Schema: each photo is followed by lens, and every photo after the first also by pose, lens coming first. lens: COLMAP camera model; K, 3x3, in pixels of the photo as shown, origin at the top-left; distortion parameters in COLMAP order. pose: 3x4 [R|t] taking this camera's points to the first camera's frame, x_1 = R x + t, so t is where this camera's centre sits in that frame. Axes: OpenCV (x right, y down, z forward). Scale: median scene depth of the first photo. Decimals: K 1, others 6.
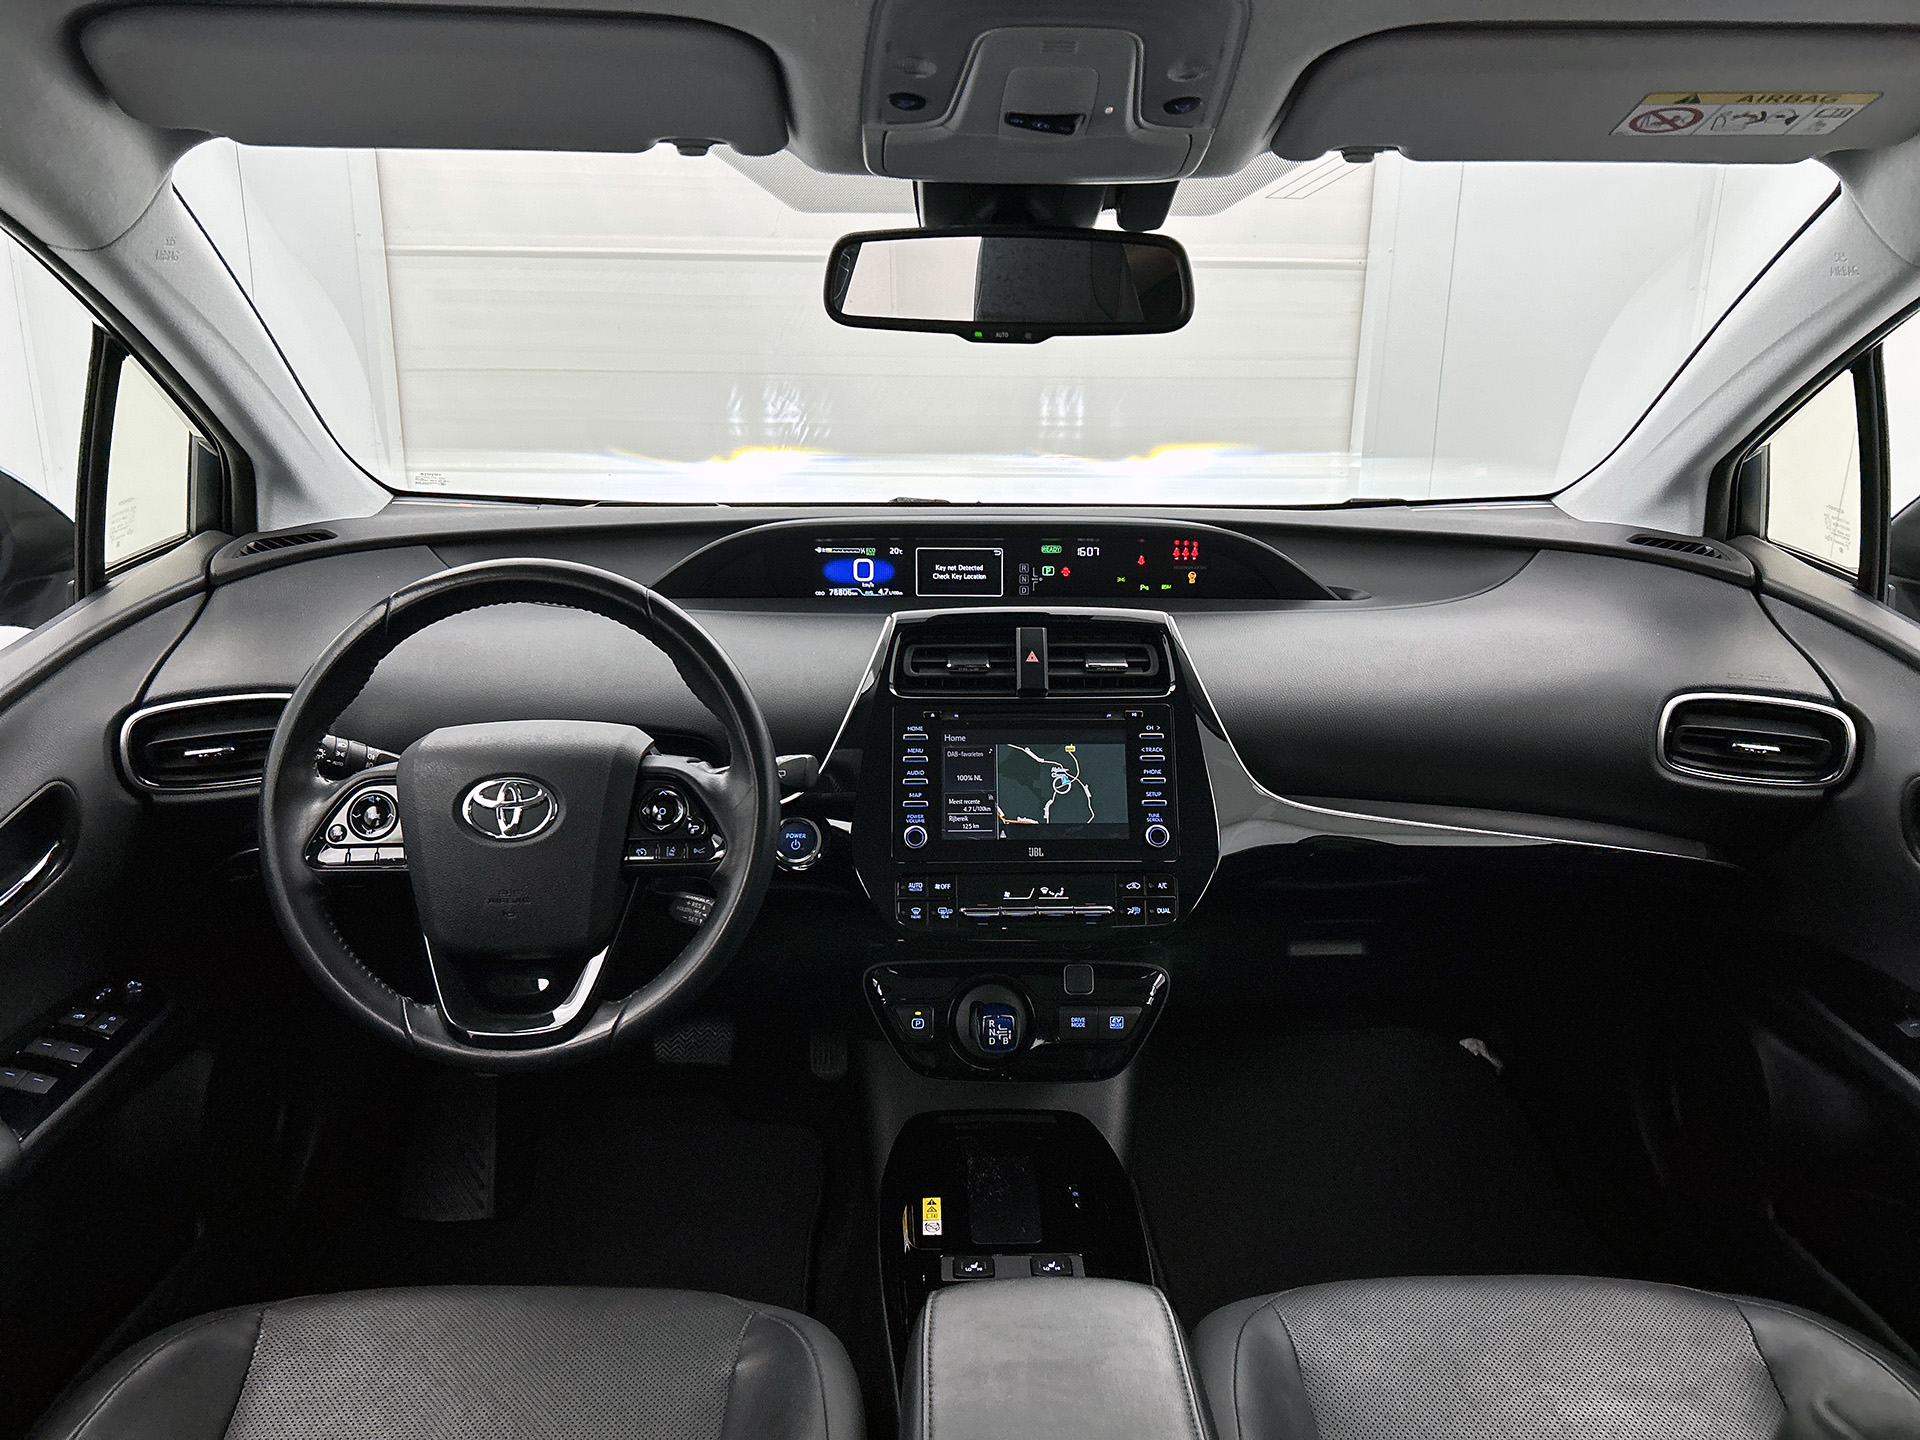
lens RADIAL K [[1464.3, 0, 962.7], [0, 1464.3, 727.7], [0, 0, 1]] dist [0.031177, -0.015765]
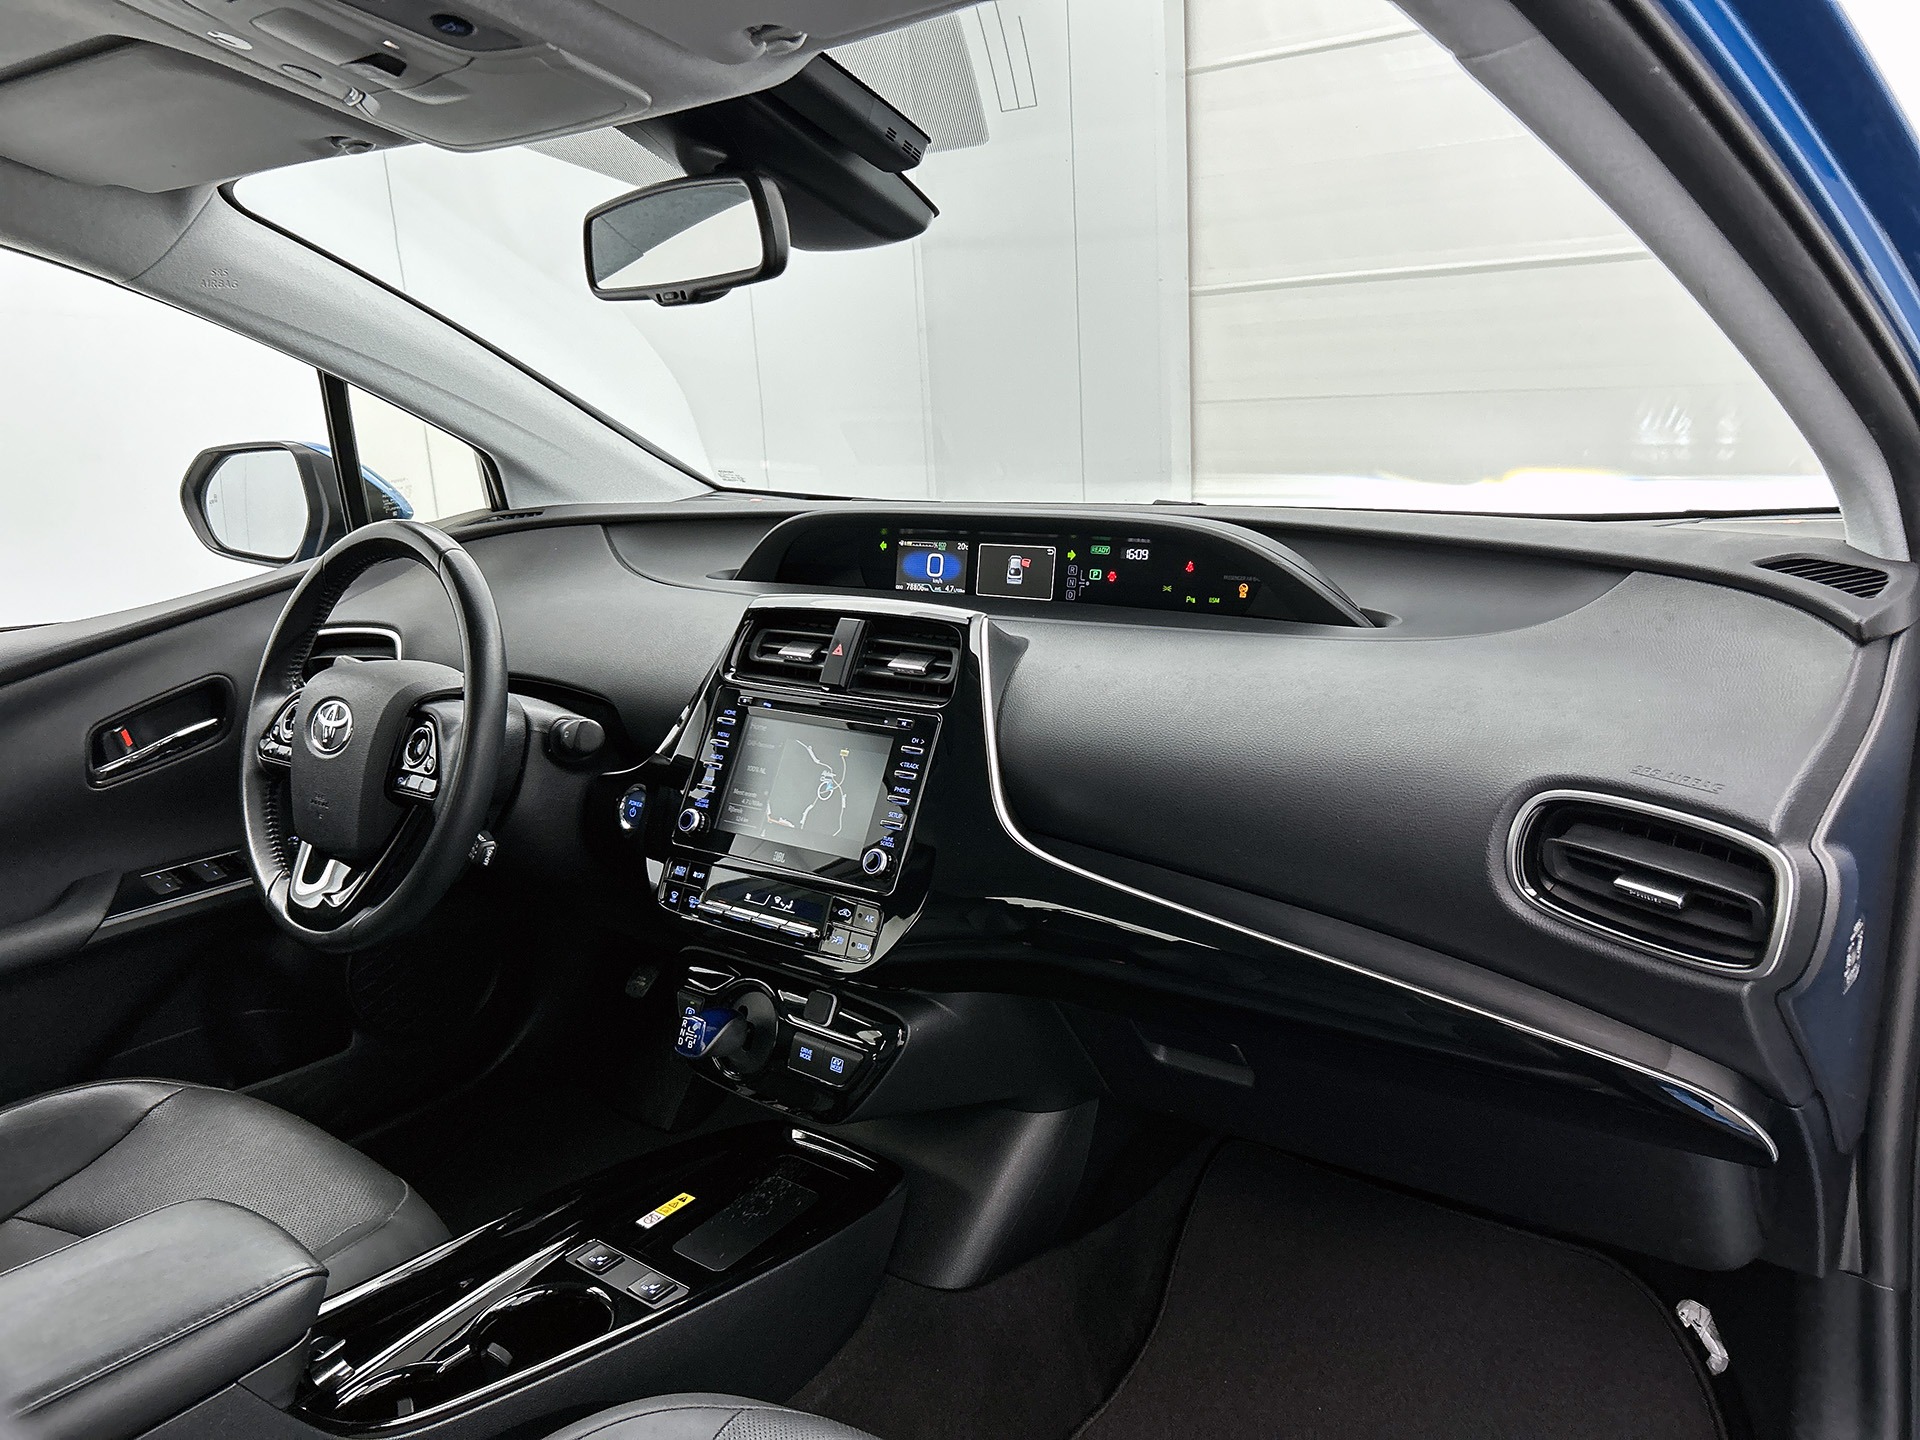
lens RADIAL K [[1464.3, 0, 949.9], [0, 1464.3, 721.1], [0, 0, 1]] dist [0.031177, -0.015765]
pose [[0.750226, 0.108055, -0.652293, 0.633695], [-0.130724, 0.991322, 0.013866, -0.023500], [0.648130, 0.074868, 0.757840, 0.319912]]
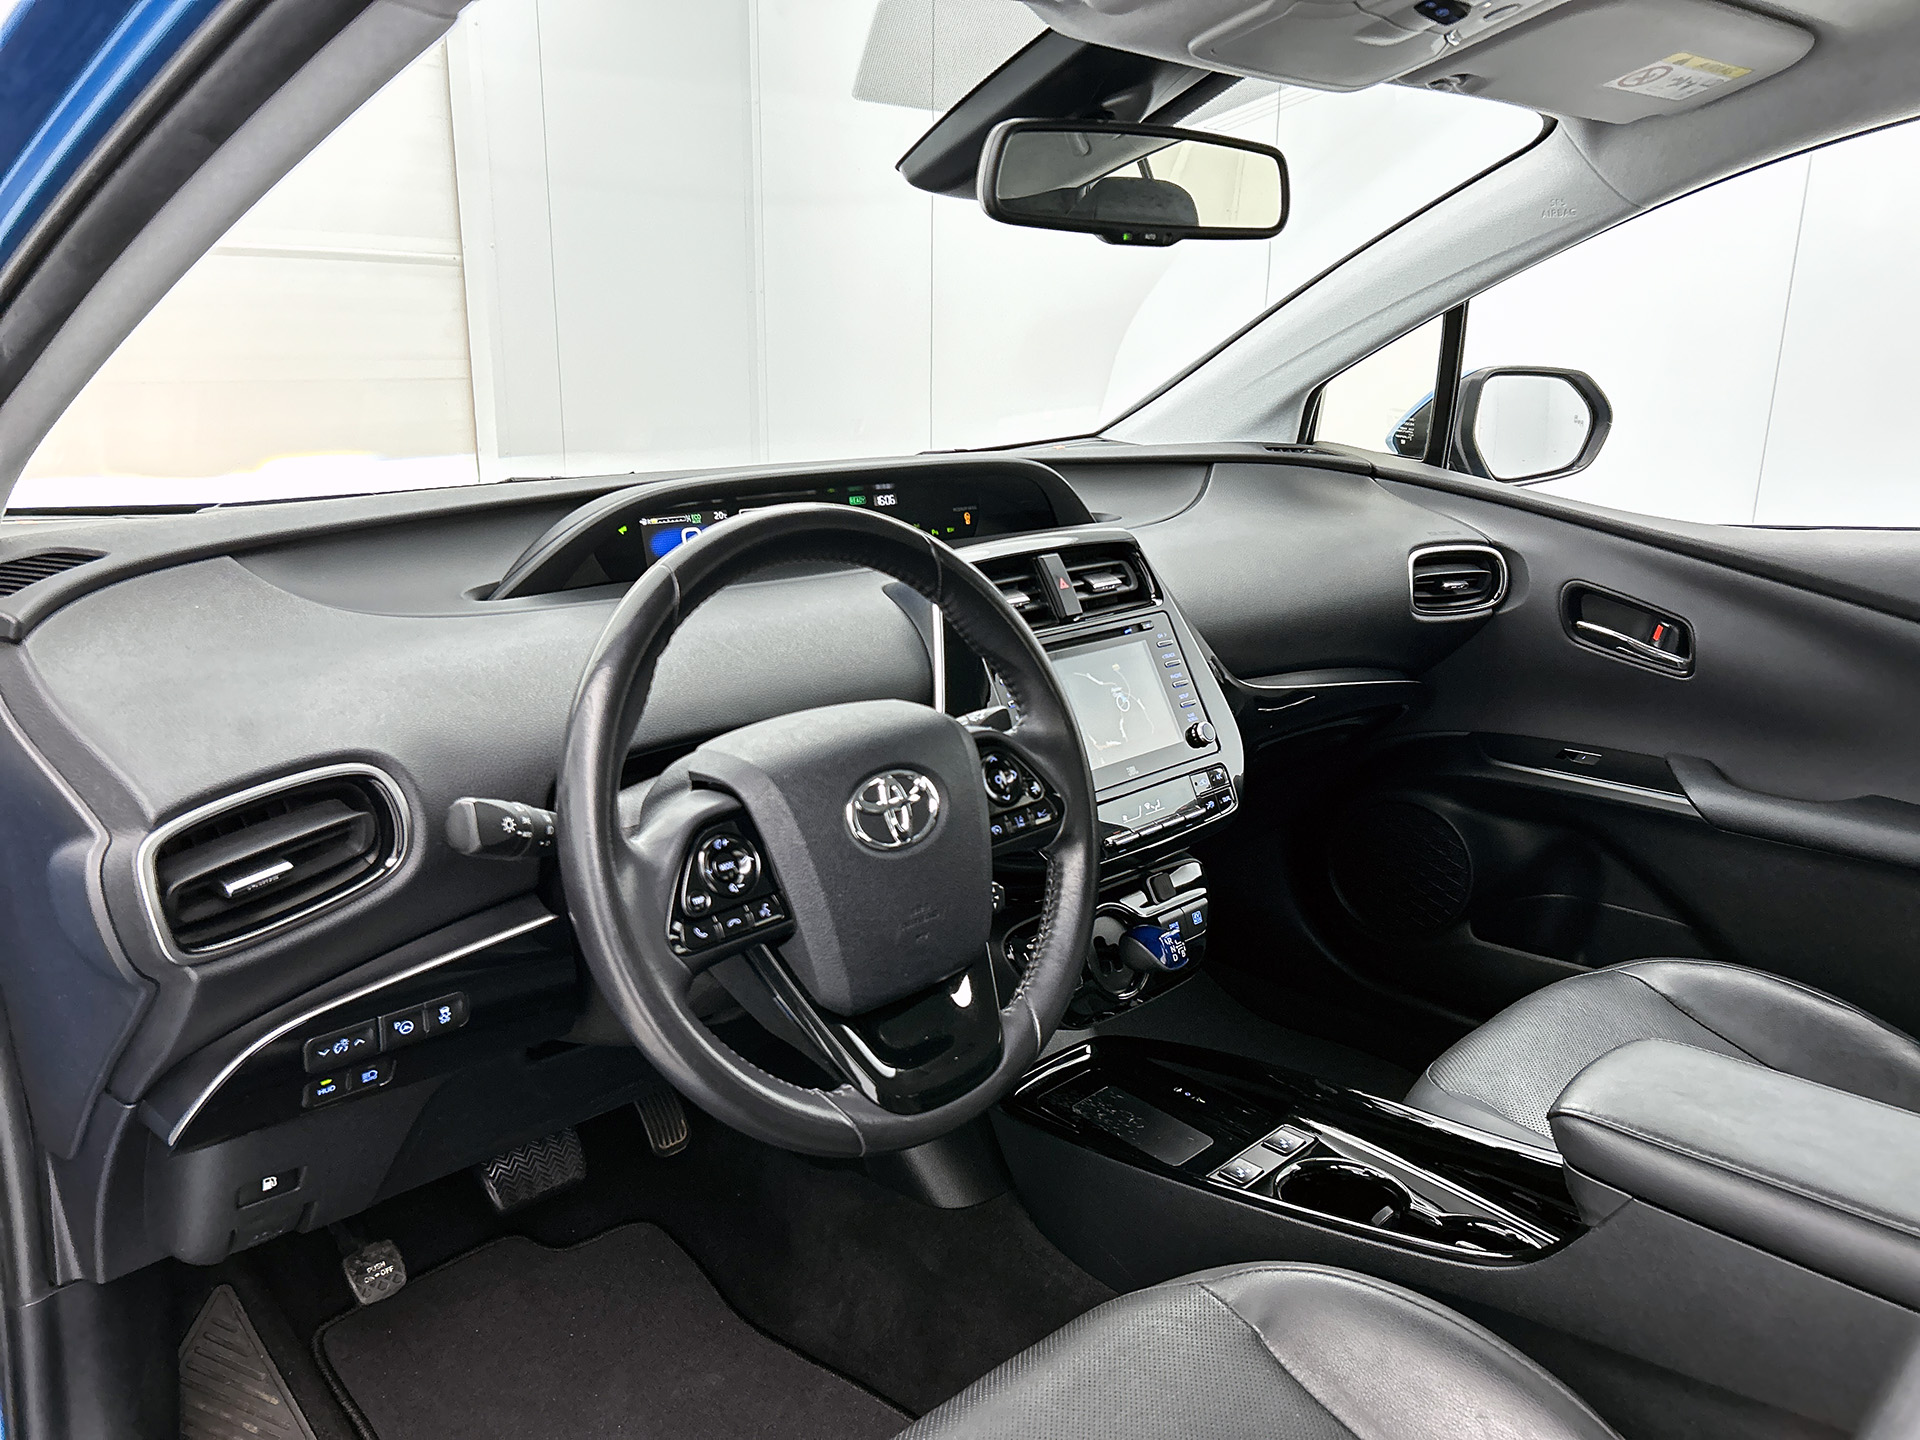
lens RADIAL K [[1464.3, 0, 992.0], [0, 1464.3, 745.7], [0, 0, 1]] dist [0.031177, -0.015765]
pose [[0.715857, -0.190850, 0.671659, -0.599168], [0.195572, 0.978222, 0.069517, -0.017236], [-0.670299, 0.081594, 0.737592, 0.285001]]
